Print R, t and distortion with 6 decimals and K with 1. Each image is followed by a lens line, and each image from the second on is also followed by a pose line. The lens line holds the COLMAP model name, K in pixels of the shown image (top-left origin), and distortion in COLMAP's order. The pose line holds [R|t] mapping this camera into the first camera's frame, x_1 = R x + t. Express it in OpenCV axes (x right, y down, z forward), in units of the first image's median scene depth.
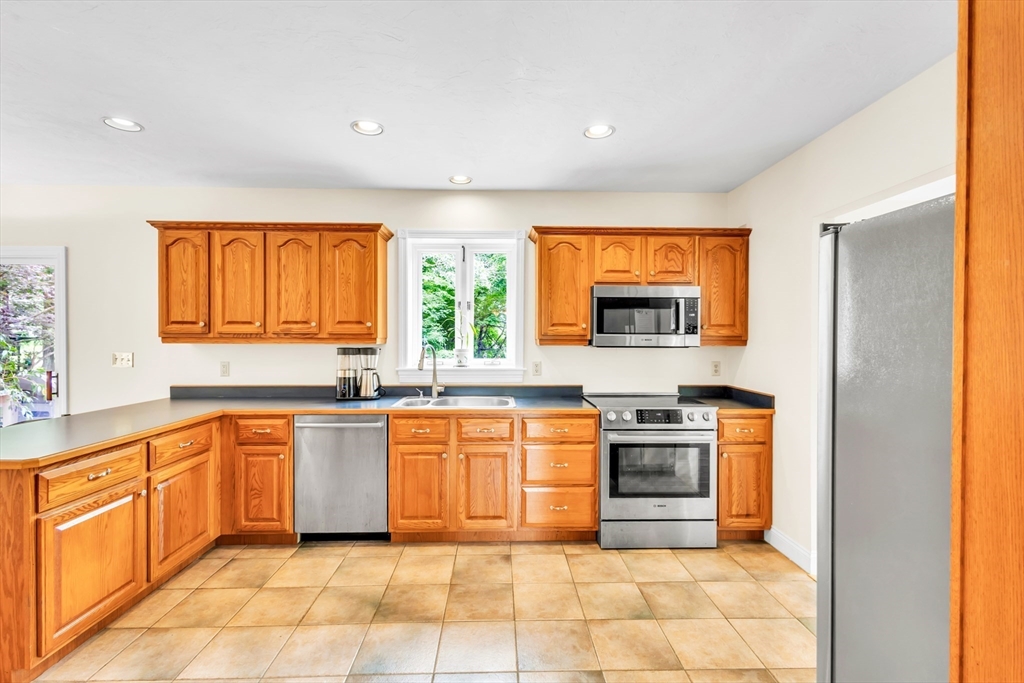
lens RADIAL K [[473.6, 0, 513.2], [0, 473.6, 341.5], [0, 0, 1]] dist [0.006423, -0.001923]
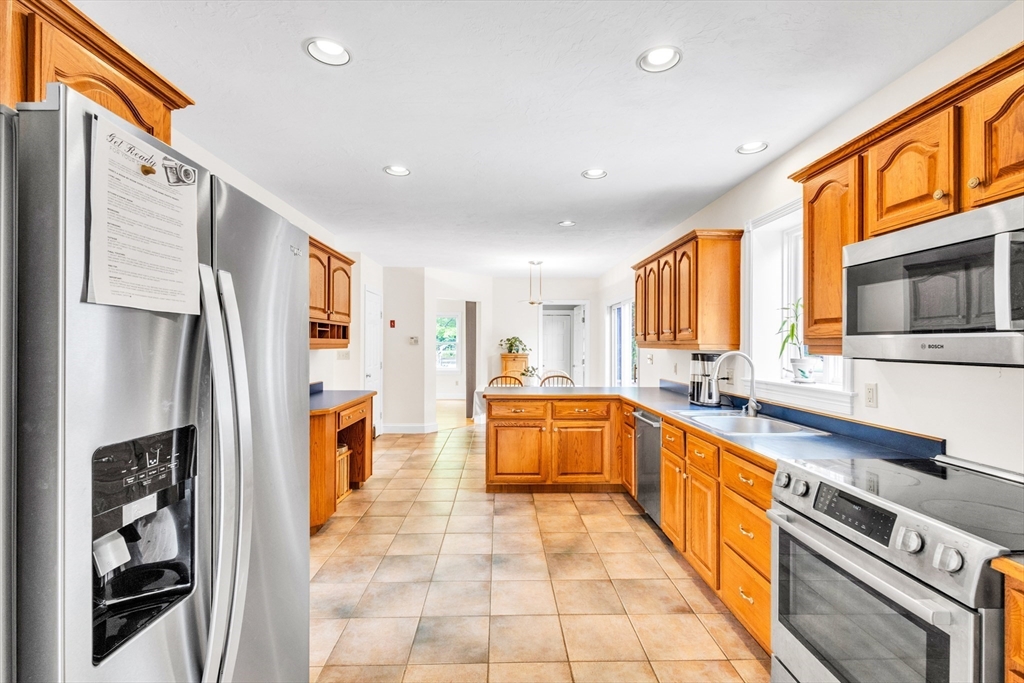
lens RADIAL K [[473.6, 0, 511.7], [0, 473.6, 340.5], [0, 0, 1]] dist [0.006423, -0.001923]
pose [[-0.016449, -0.010538, -0.999809, 0.845579], [-0.010474, 0.999891, -0.010367, -0.000444], [0.999810, 0.010302, -0.016558, 0.732139]]
